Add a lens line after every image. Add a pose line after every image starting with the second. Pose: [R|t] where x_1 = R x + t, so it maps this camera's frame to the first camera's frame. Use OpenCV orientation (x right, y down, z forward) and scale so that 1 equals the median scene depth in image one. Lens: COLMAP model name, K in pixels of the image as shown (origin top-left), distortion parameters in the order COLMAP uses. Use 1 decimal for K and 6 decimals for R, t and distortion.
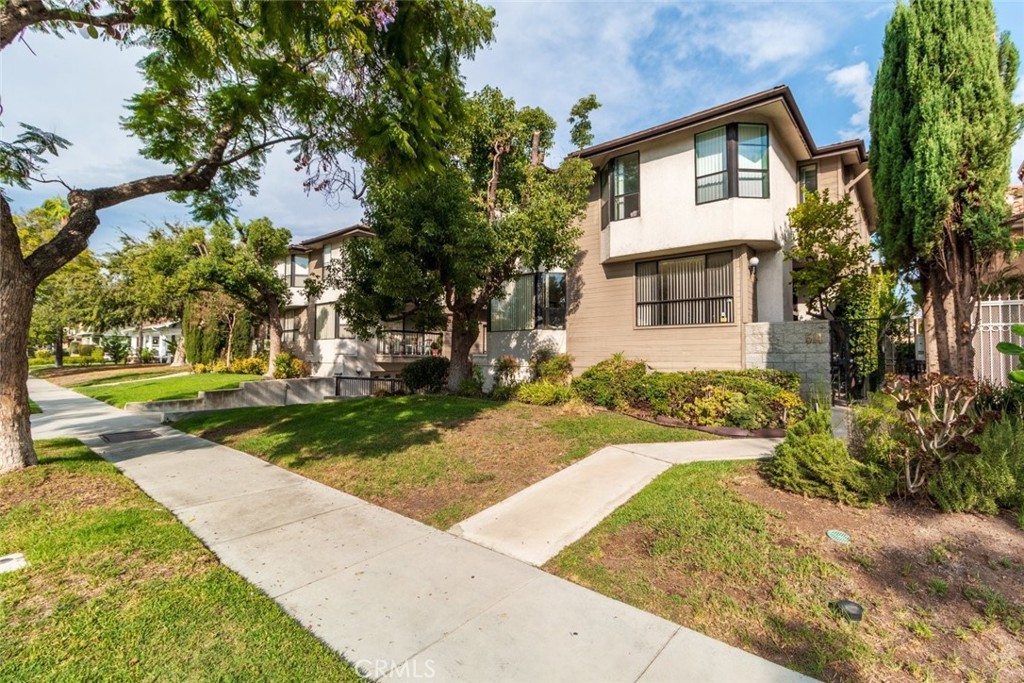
lens RADIAL K [[478.1, 0, 513.8], [0, 478.1, 340.7], [0, 0, 1]] dist [-0.002947, 0.000931]
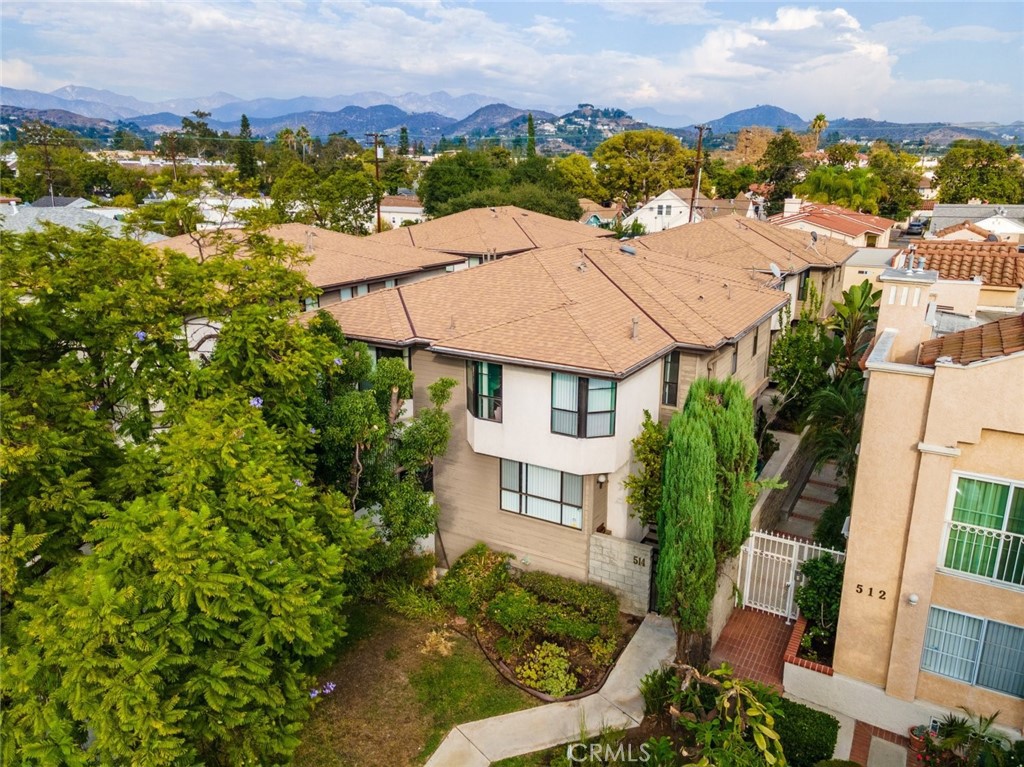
lens RADIAL K [[752.4, 0, 505.9], [0, 752.4, 380.8], [0, 0, 1]] dist [0.026696, 0.034435]
pose [[0.984933, -0.036014, 0.169147, 0.006446], [-0.012945, 0.959979, 0.279771, -0.895852], [-0.172453, -0.277745, 0.945049, -0.543249]]
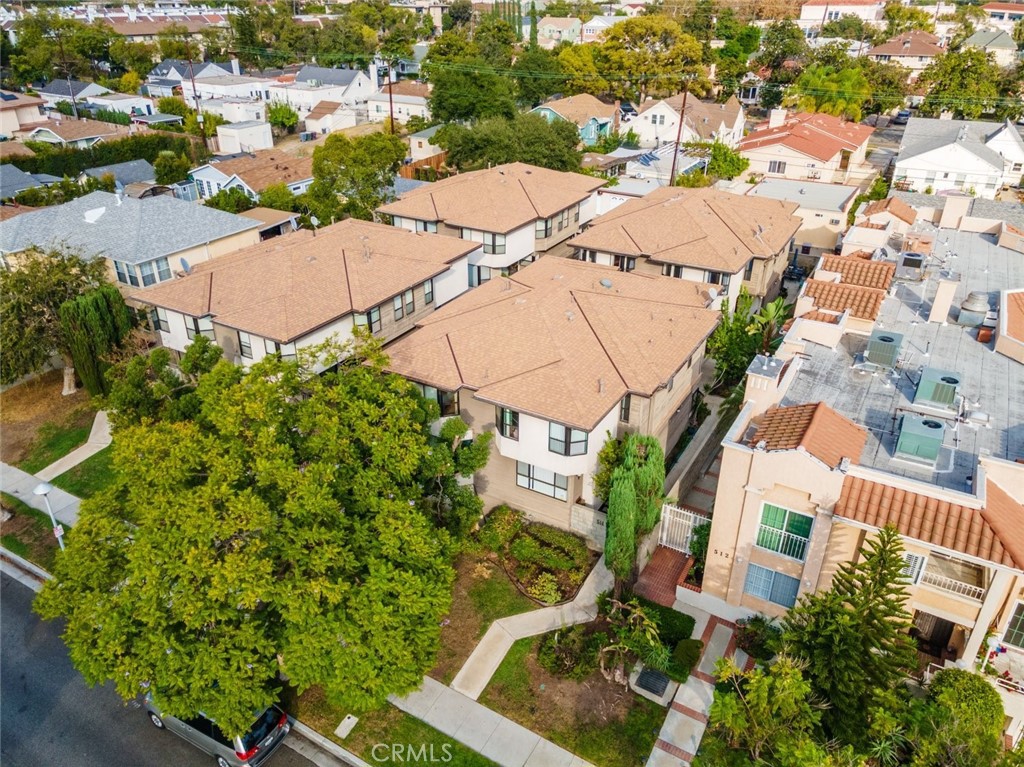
lens RADIAL K [[752.4, 0, 505.9], [0, 752.4, 380.8], [0, 0, 1]] dist [0.026696, 0.034435]
pose [[0.984516, -0.071769, 0.159932, -0.199182], [-0.012988, 0.879976, 0.474841, -1.883272], [-0.174815, -0.469566, 0.865418, -1.272012]]
